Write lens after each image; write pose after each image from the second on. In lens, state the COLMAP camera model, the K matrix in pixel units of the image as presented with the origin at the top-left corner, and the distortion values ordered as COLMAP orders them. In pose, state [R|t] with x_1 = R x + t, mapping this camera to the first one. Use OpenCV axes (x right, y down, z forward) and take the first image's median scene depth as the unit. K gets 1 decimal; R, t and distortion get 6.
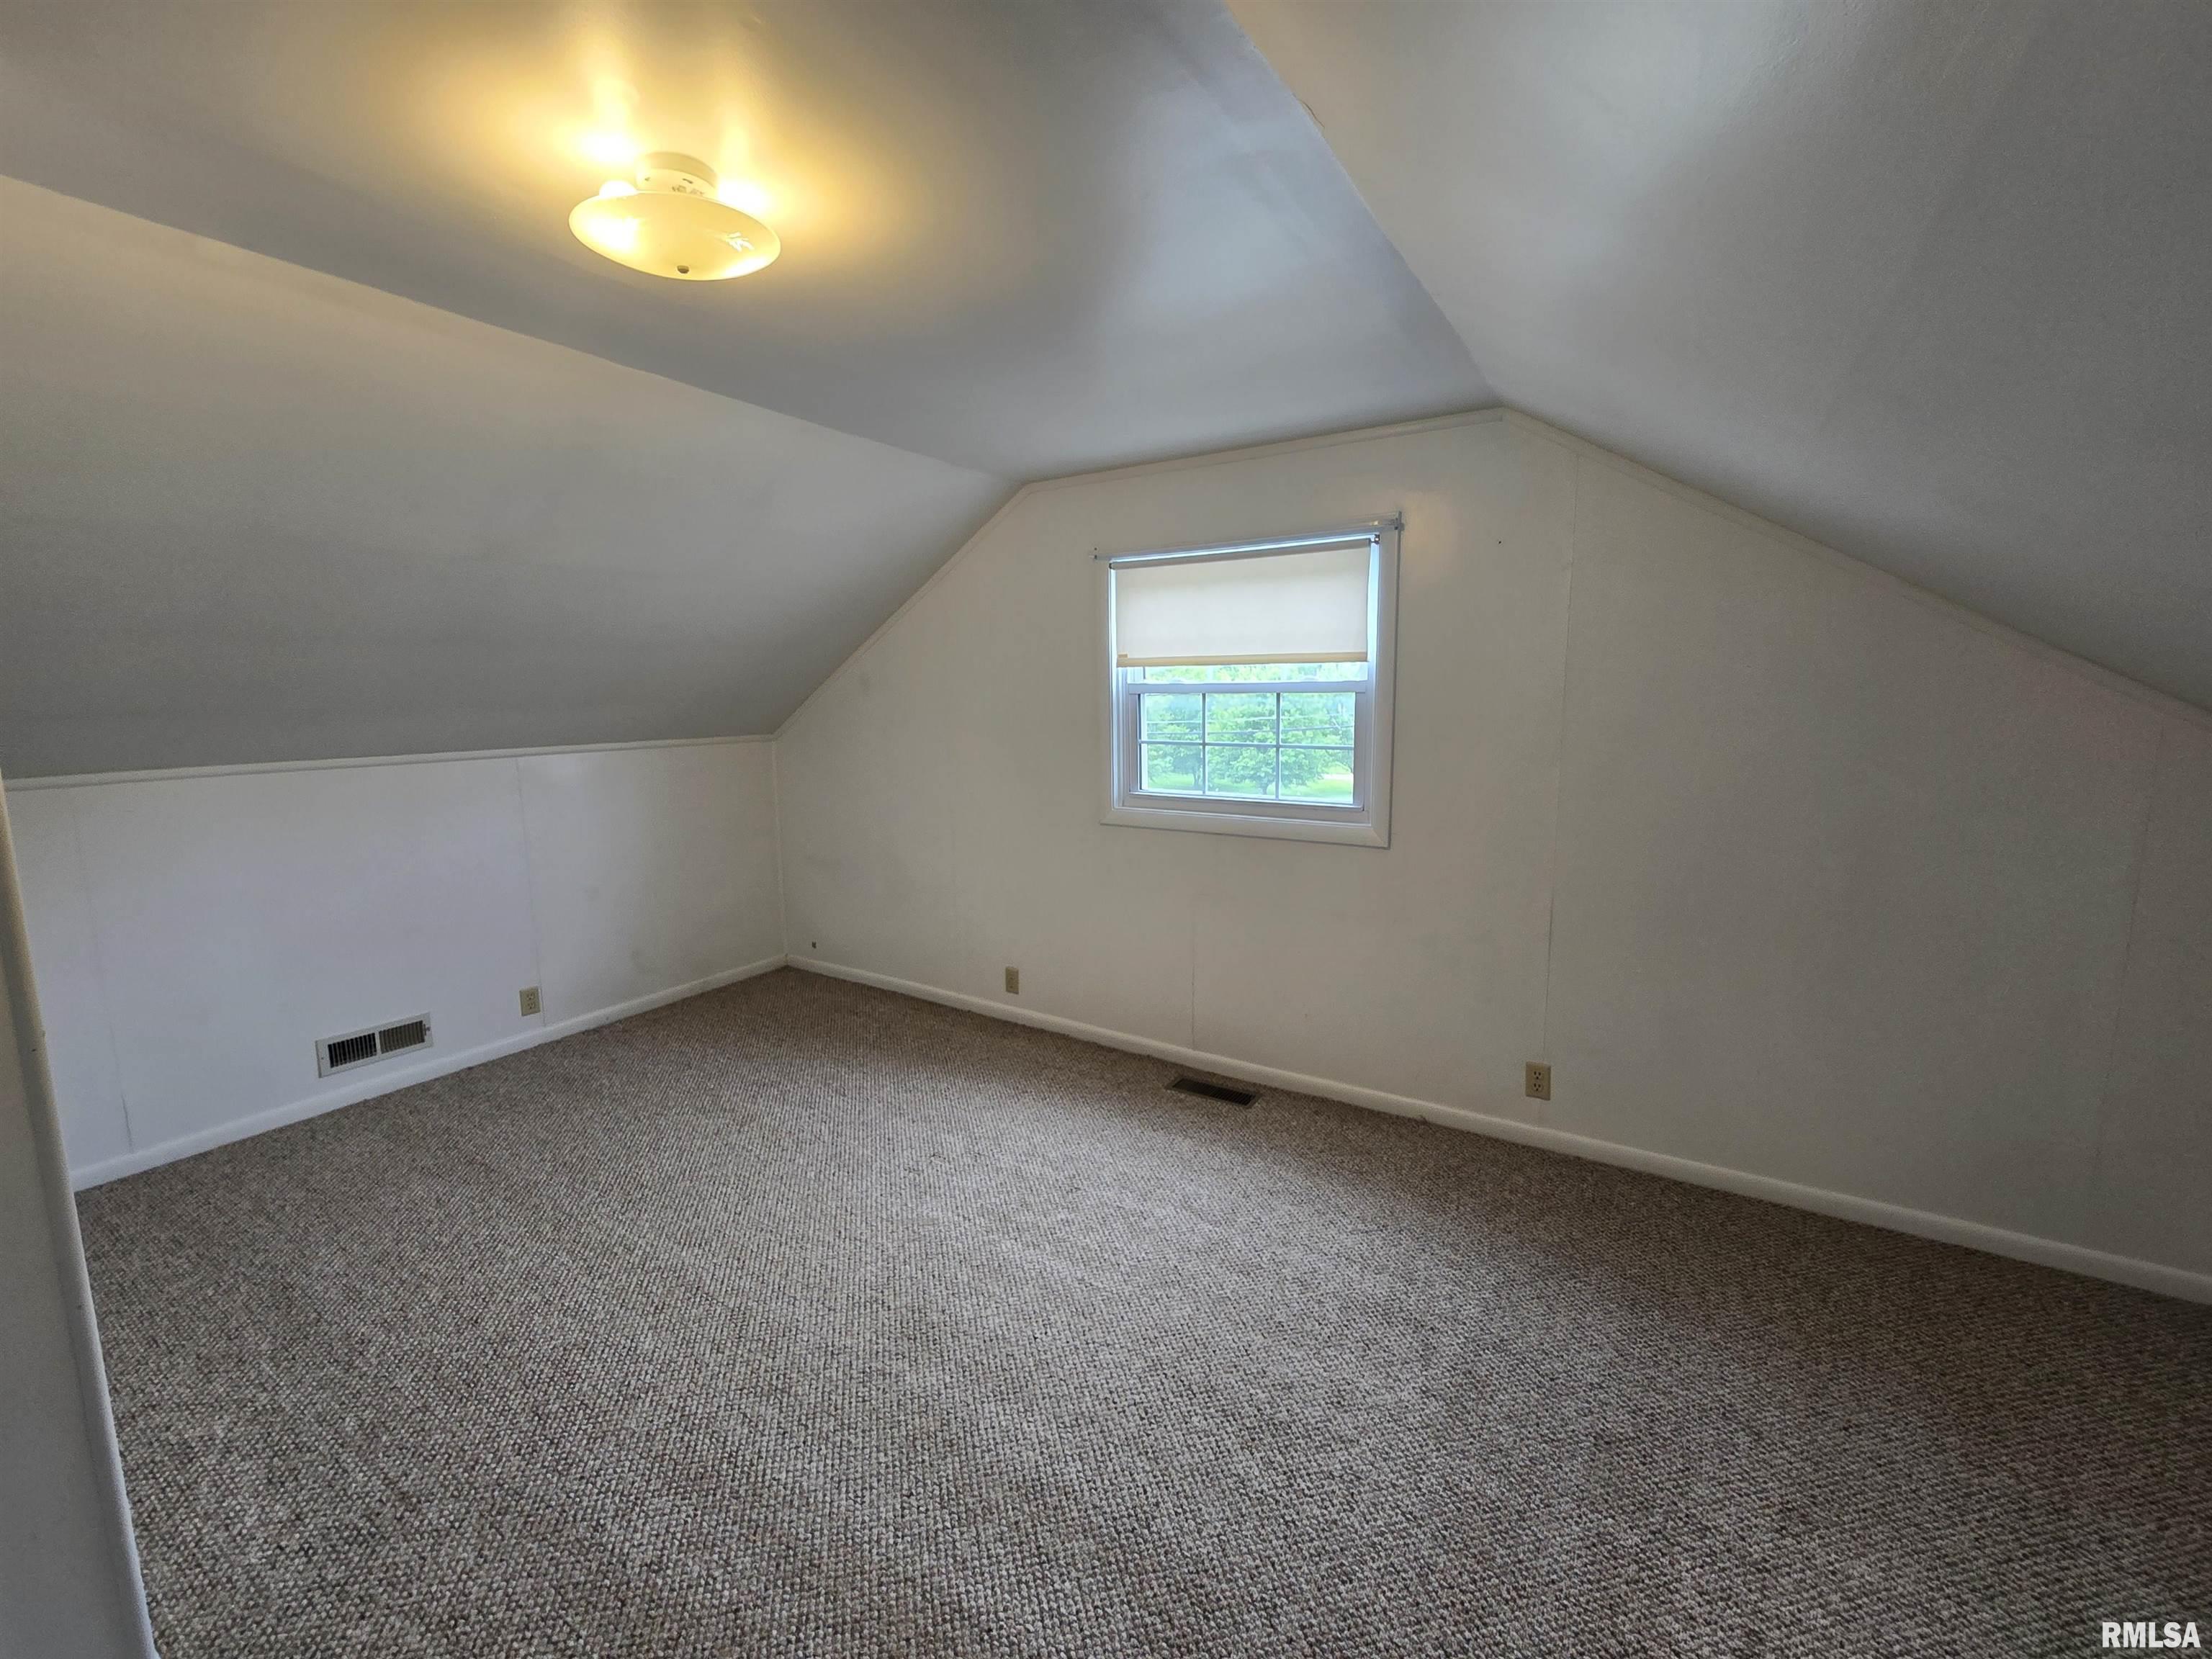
lens RADIAL K [[907.7, 0, 1112.4], [0, 907.7, 825.7], [0, 0, 1]] dist [-0.007110, 0.001897]
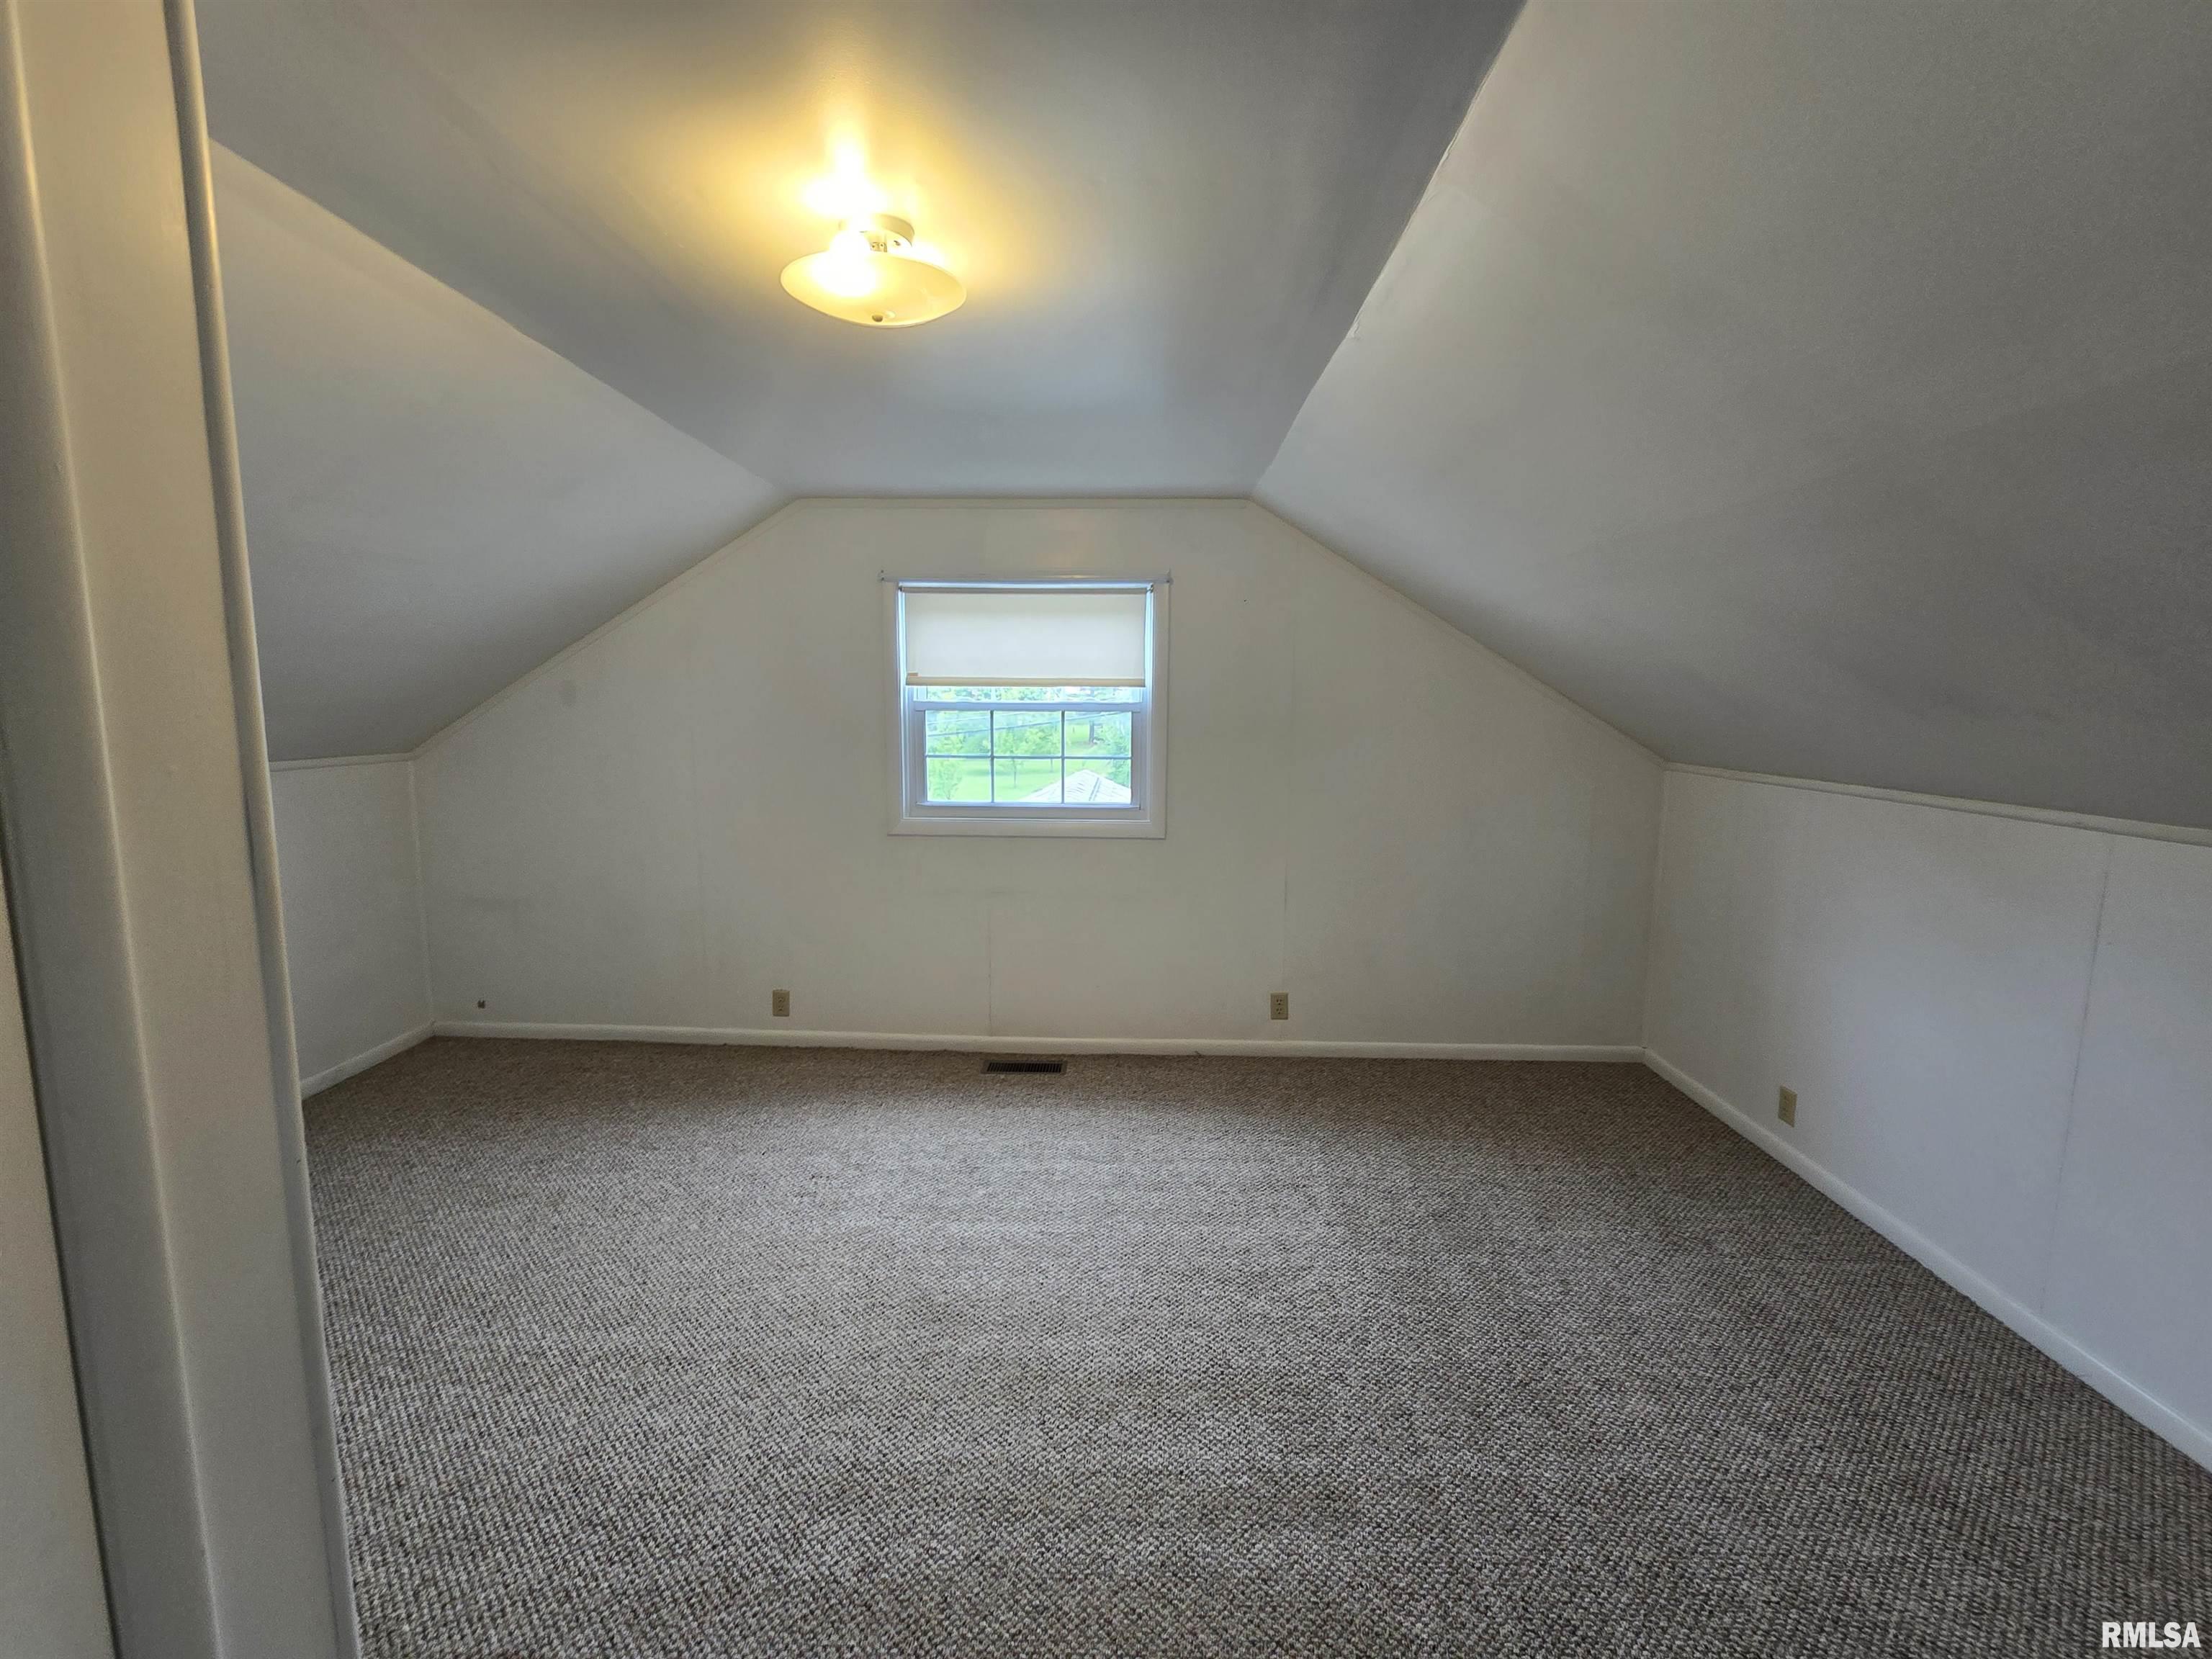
lens RADIAL K [[907.7, 0, 1097.7], [0, 907.7, 824.7], [0, 0, 1]] dist [-0.007110, 0.001897]
pose [[0.861478, -0.053251, 0.504995, -0.400479], [0.060908, 0.998142, 0.001347, -0.001111], [-0.504129, 0.029598, 0.863121, -0.017790]]
